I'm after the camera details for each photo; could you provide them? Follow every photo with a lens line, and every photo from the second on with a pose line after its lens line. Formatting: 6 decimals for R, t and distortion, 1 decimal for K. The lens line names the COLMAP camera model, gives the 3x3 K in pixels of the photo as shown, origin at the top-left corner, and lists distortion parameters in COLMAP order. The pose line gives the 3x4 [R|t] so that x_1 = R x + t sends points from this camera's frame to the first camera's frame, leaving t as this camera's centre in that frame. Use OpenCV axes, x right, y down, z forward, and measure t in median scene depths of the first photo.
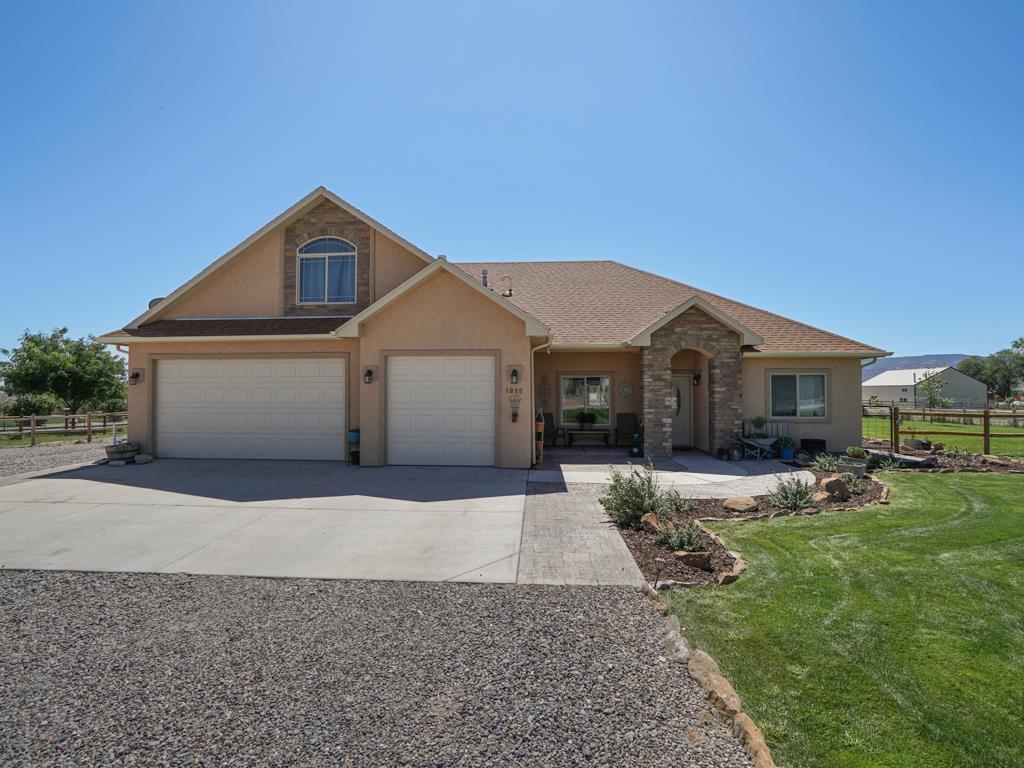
lens RADIAL K [[498.8, 0, 512.0], [0, 498.8, 384.0], [0, 0, 1]] dist [-0.046257, 0.000131]
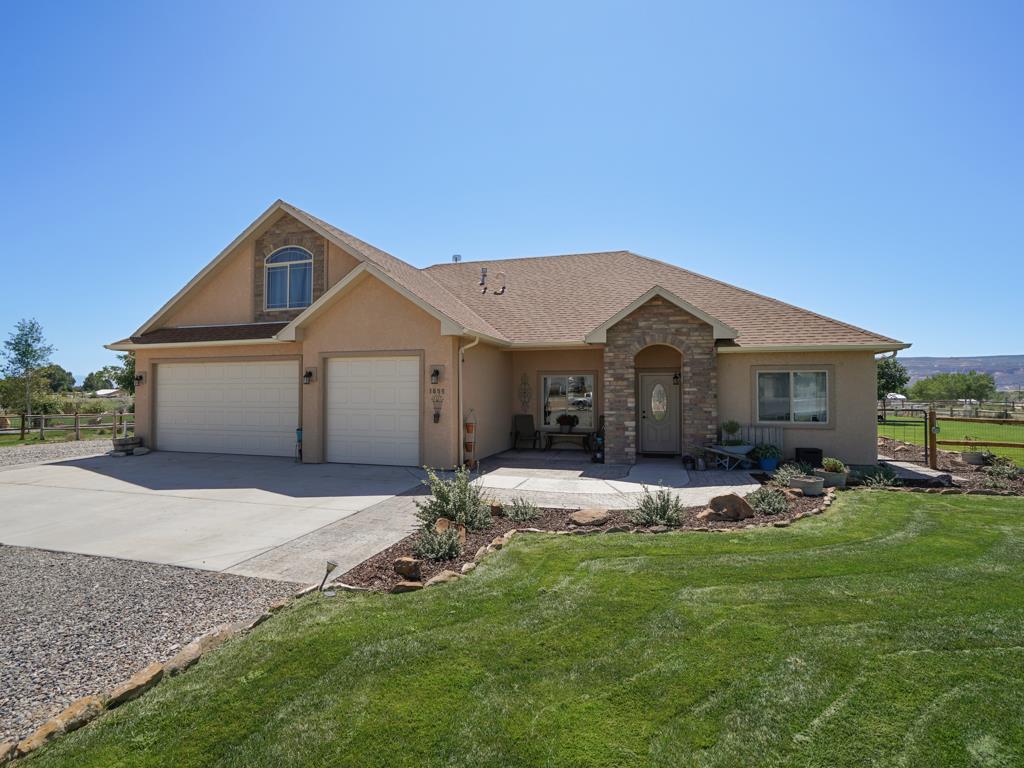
lens RADIAL K [[520.5, 0, 515.2], [0, 520.5, 380.6], [0, 0, 1]] dist [-0.039734, 0.000285]
pose [[0.975640, -0.005169, -0.219315, 0.329580], [0.003460, 0.999961, -0.008175, 0.001500], [0.219348, 0.007217, 0.975620, 0.025099]]
